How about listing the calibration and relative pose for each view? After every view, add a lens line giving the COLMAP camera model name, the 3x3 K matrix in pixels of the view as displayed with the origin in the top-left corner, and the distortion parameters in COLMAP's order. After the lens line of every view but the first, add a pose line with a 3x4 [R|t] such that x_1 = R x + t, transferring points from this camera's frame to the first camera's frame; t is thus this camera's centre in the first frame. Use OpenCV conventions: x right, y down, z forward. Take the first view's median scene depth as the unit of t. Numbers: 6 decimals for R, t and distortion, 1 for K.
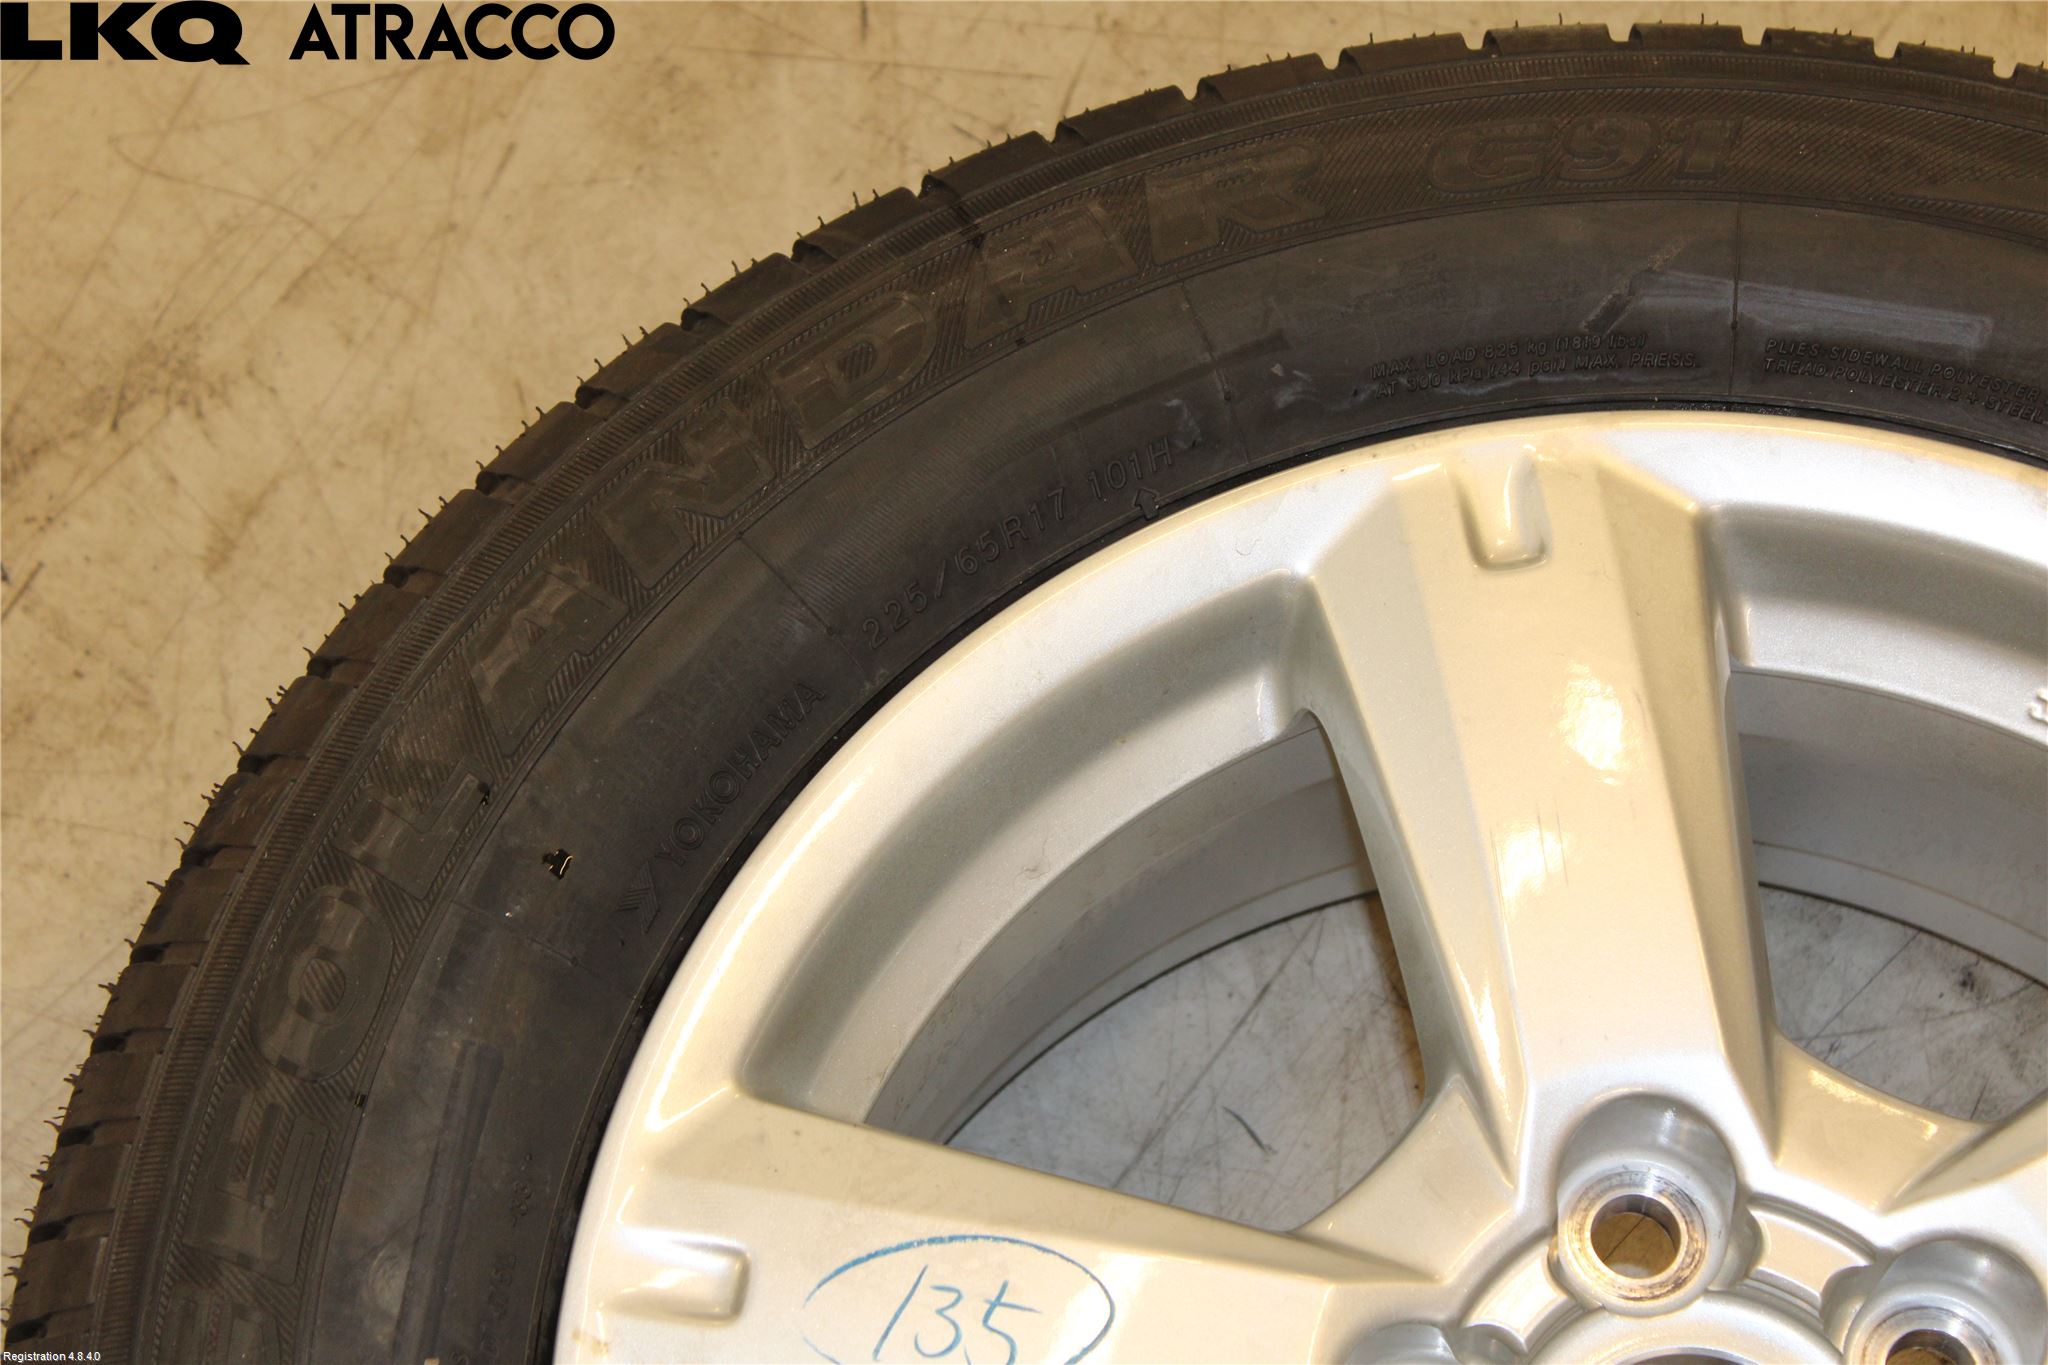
lens RADIAL K [[5214.3, 0, 1024.0], [0, 5214.3, 682.5], [0, 0, 1]] dist [0.021045, 0.282090]
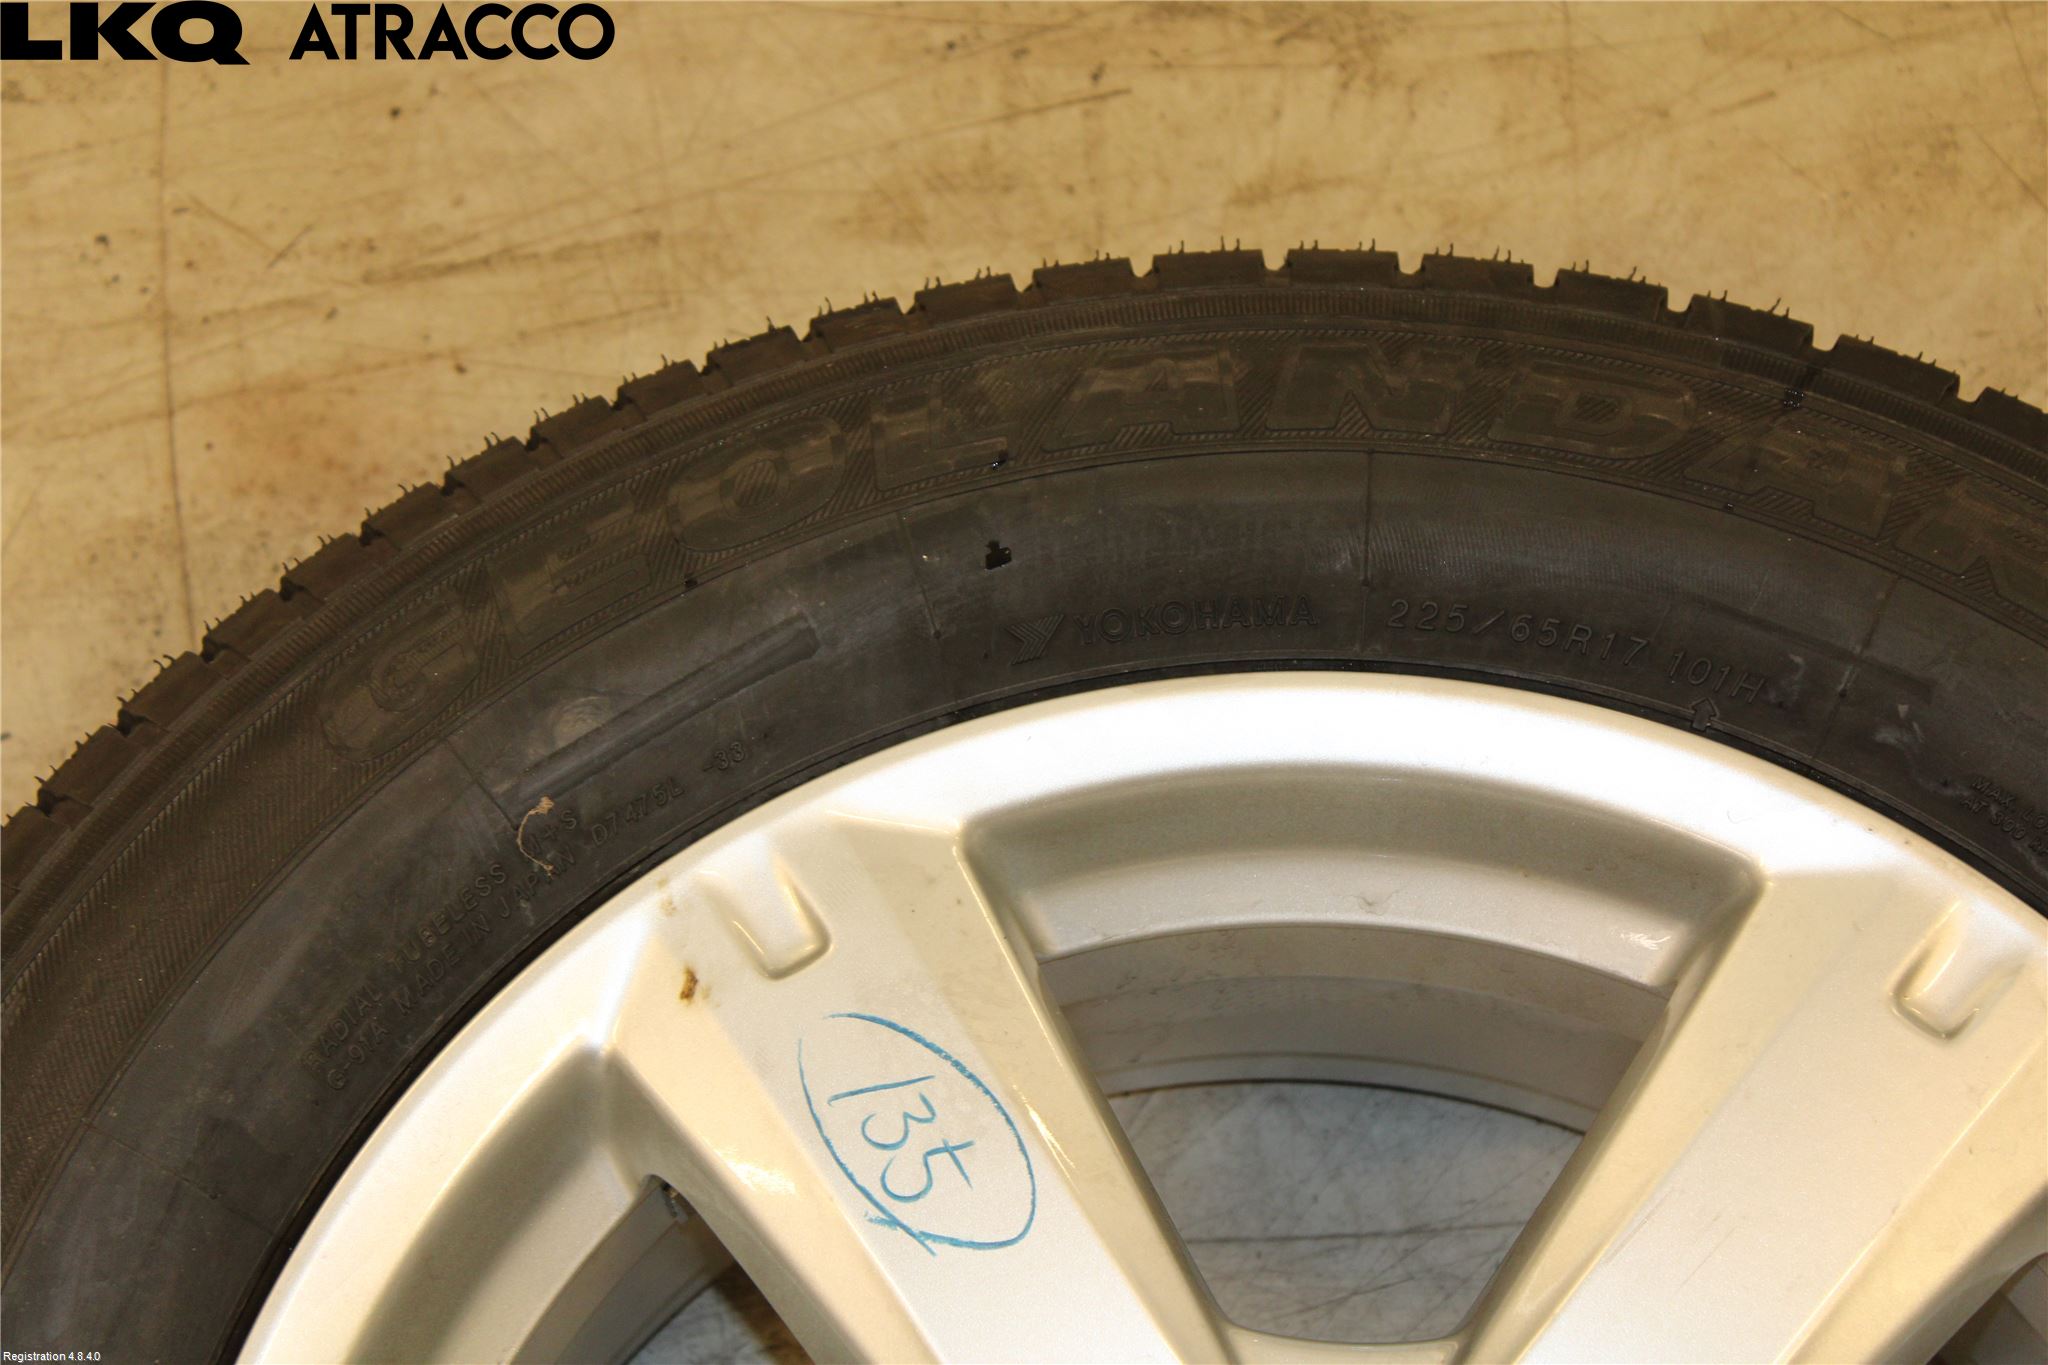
lens RADIAL K [[5208.0, 0, 1024.0], [0, 5208.0, 682.5], [0, 0, 1]] dist [0.061283, 0.249556]
pose [[0.650351, 0.681623, -0.335311, 0.267946], [-0.663619, 0.724610, 0.185877, -0.137844], [0.369668, 0.101634, 0.923589, 0.055563]]
